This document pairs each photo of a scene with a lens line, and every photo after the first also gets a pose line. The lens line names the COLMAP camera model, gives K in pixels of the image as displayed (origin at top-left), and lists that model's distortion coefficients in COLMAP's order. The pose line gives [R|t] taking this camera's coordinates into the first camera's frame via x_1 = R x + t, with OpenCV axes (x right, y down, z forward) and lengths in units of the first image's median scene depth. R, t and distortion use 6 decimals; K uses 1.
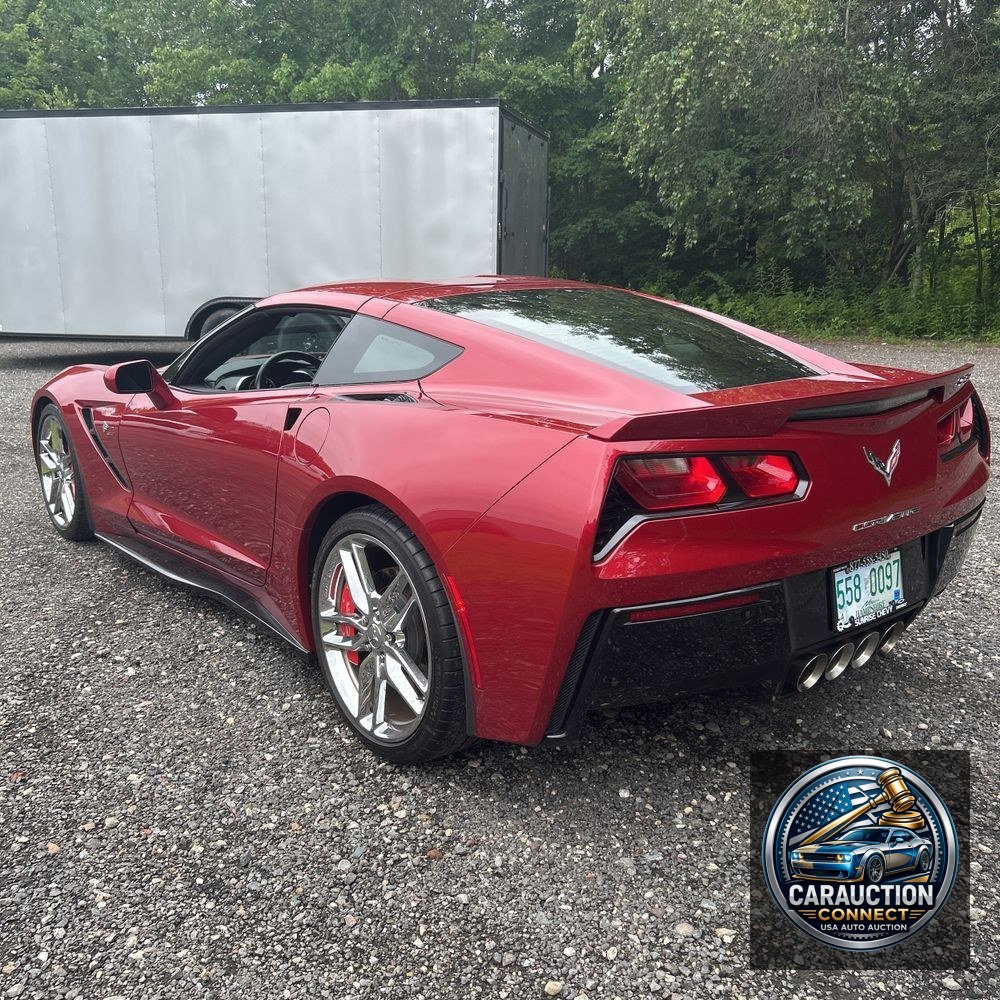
lens RADIAL K [[1012.2, 0, 484.7], [0, 1012.2, 498.2], [0, 0, 1]] dist [0.015349, 0.000000]
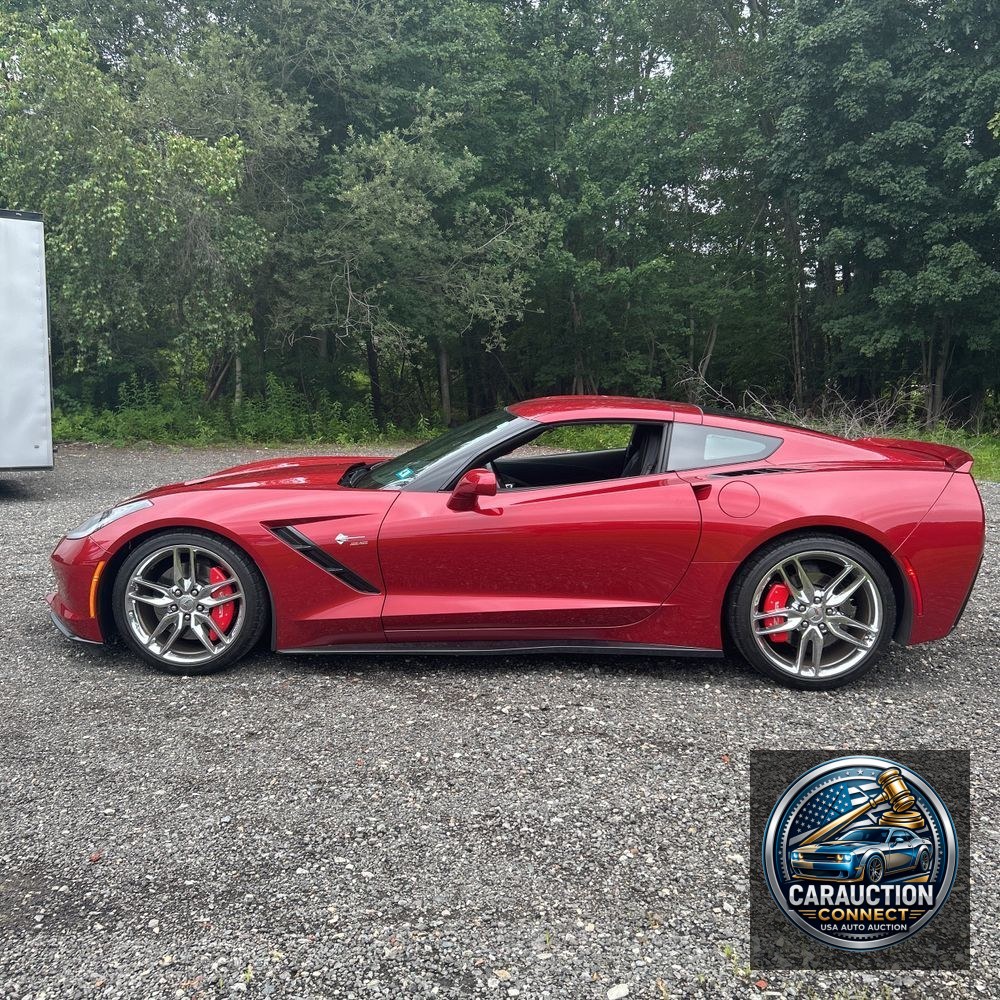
lens RADIAL K [[1012.2, 0, 498.6], [0, 1012.2, 494.7], [0, 0, 1]] dist [0.015349, 0.000000]
pose [[0.649321, -0.078811, 0.756420, -0.329489], [0.162078, 0.986107, -0.036387, -0.015189], [-0.743043, 0.146226, 0.653073, 0.055849]]
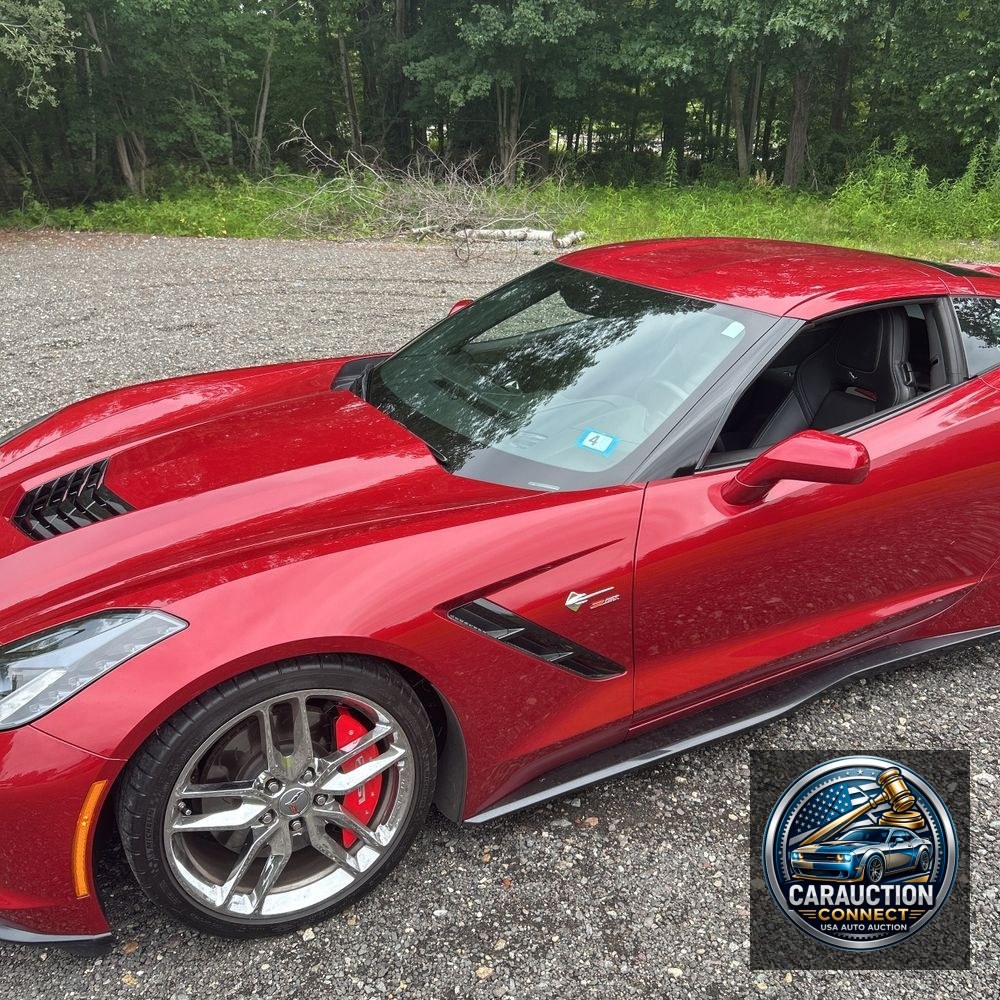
lens RADIAL K [[1012.2, 0, 499.3], [0, 1012.2, 501.5], [0, 0, 1]] dist [0.015349, 0.000000]
pose [[0.190267, -0.349255, 0.917507, -0.269063], [0.231809, 0.924136, 0.303707, -0.091542], [-0.953972, 0.154901, 0.256793, 0.275725]]
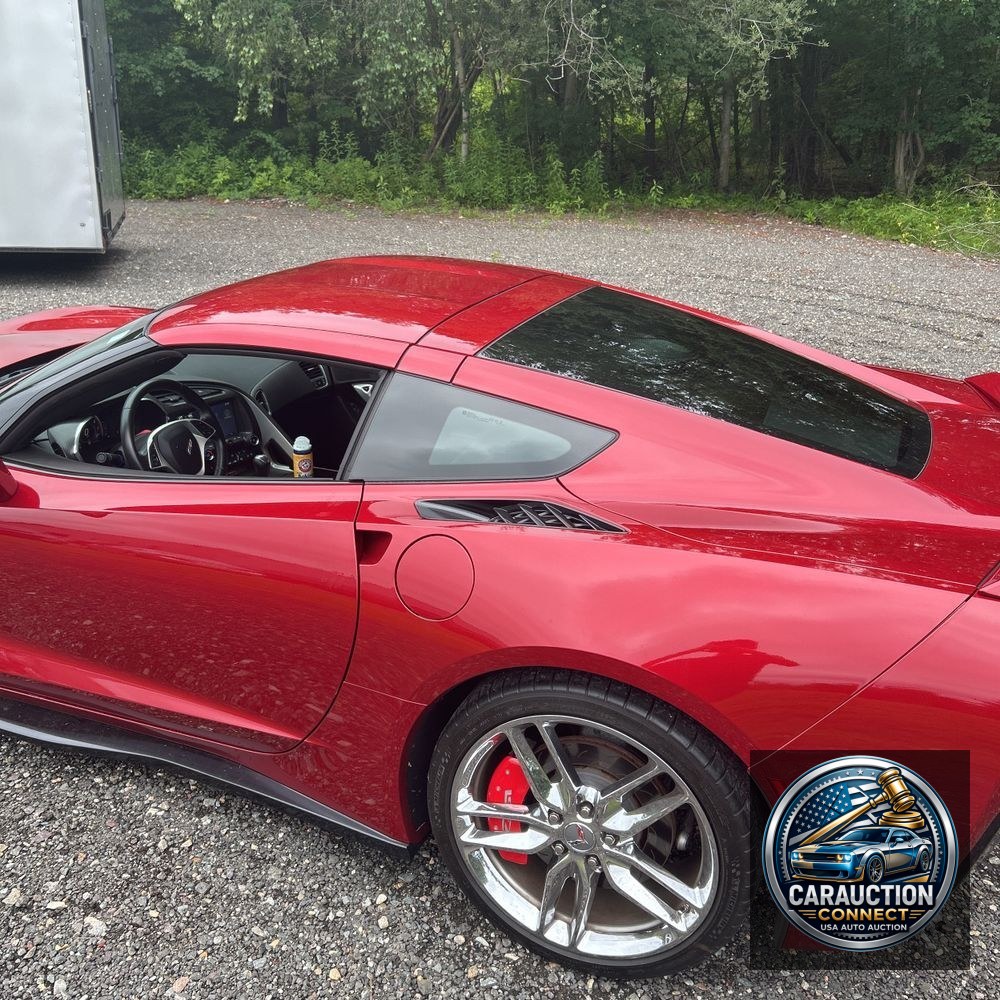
lens RADIAL K [[1012.2, 0, 488.4], [0, 1012.2, 503.0], [0, 0, 1]] dist [0.015349, 0.000000]
pose [[0.874318, -0.152279, 0.460847, -0.095332], [0.078754, 0.981434, 0.174885, -0.048930], [-0.478922, -0.116611, 0.870078, 0.079341]]
